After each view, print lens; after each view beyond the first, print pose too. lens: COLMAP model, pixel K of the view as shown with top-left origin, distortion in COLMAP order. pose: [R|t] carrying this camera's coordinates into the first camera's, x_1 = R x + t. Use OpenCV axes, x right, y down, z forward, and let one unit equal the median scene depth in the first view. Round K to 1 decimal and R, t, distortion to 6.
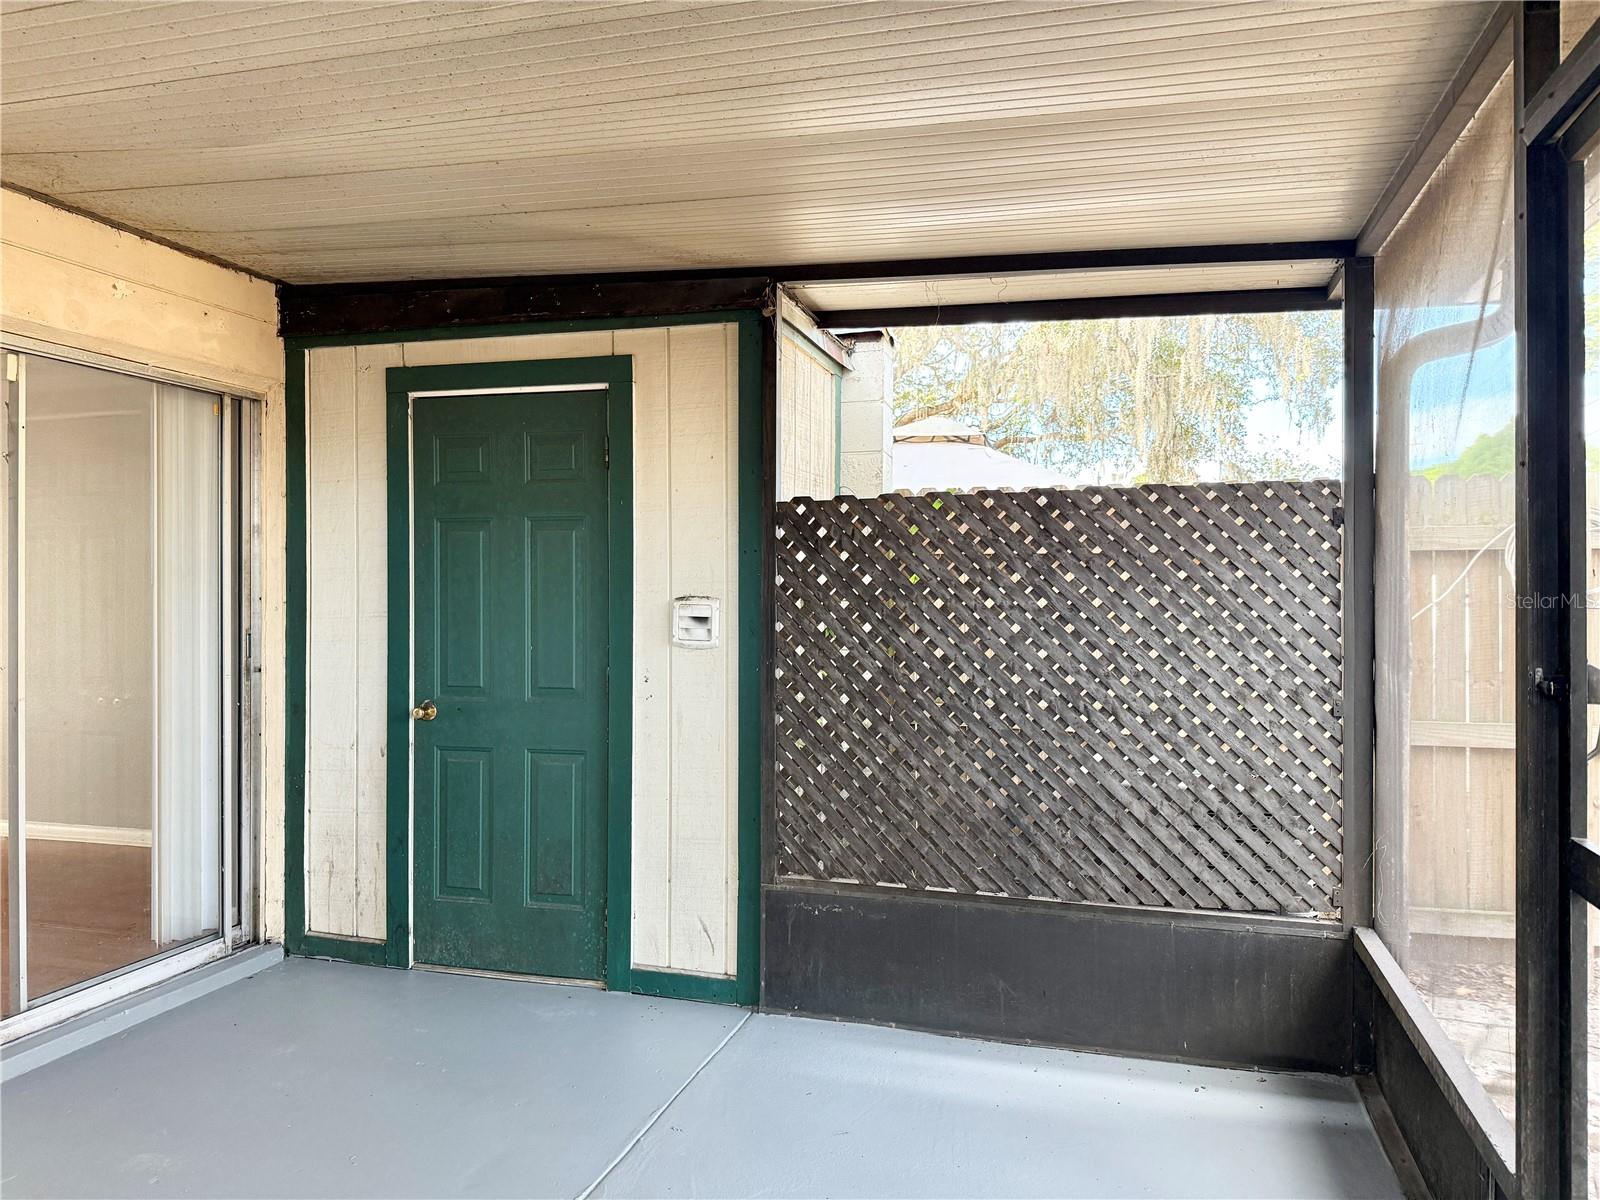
lens RADIAL K [[1118.9, 0, 810.7], [0, 1118.9, 599.8], [0, 0, 1]] dist [0.153500, -0.242036]
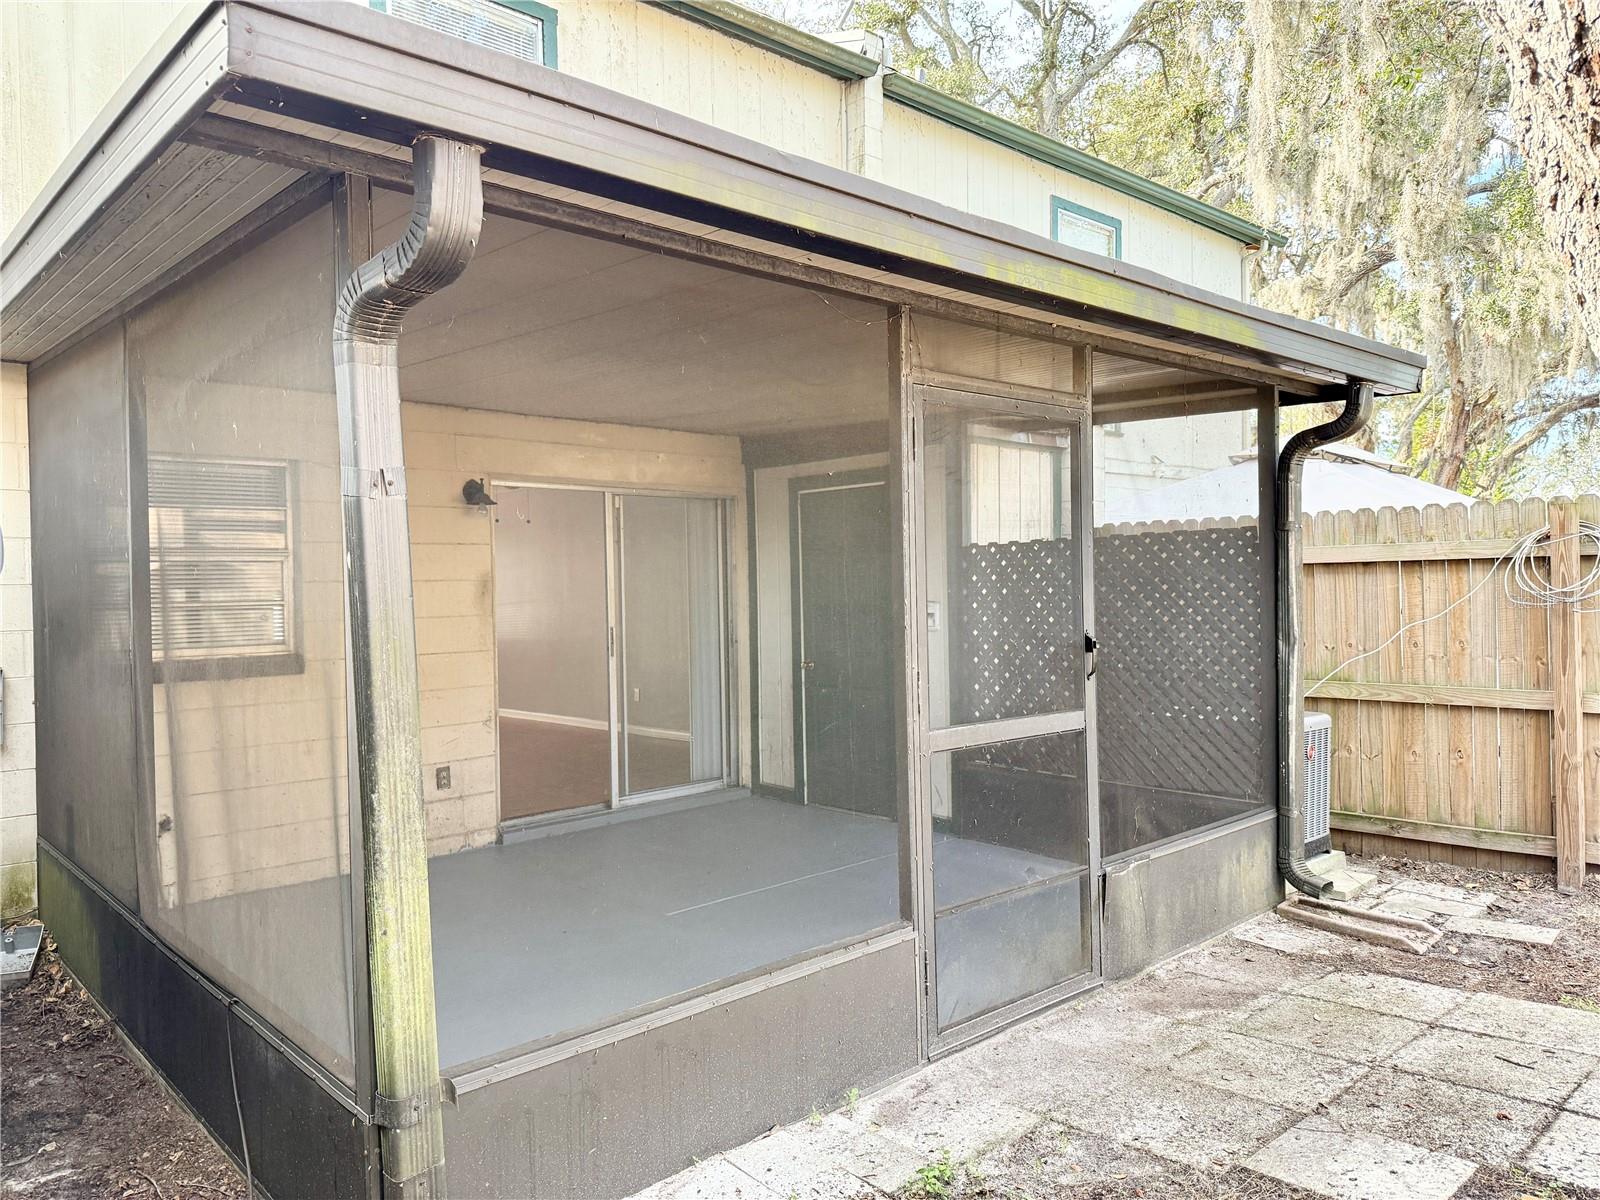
lens RADIAL K [[1118.9, 0, 810.7], [0, 1118.9, 599.8], [0, 0, 1]] dist [0.153500, -0.242036]
pose [[0.863336, -0.012597, -0.504473, 0.571403], [0.018733, 0.999799, 0.007094, -0.019730], [0.504282, -0.015575, 0.863399, -0.548072]]
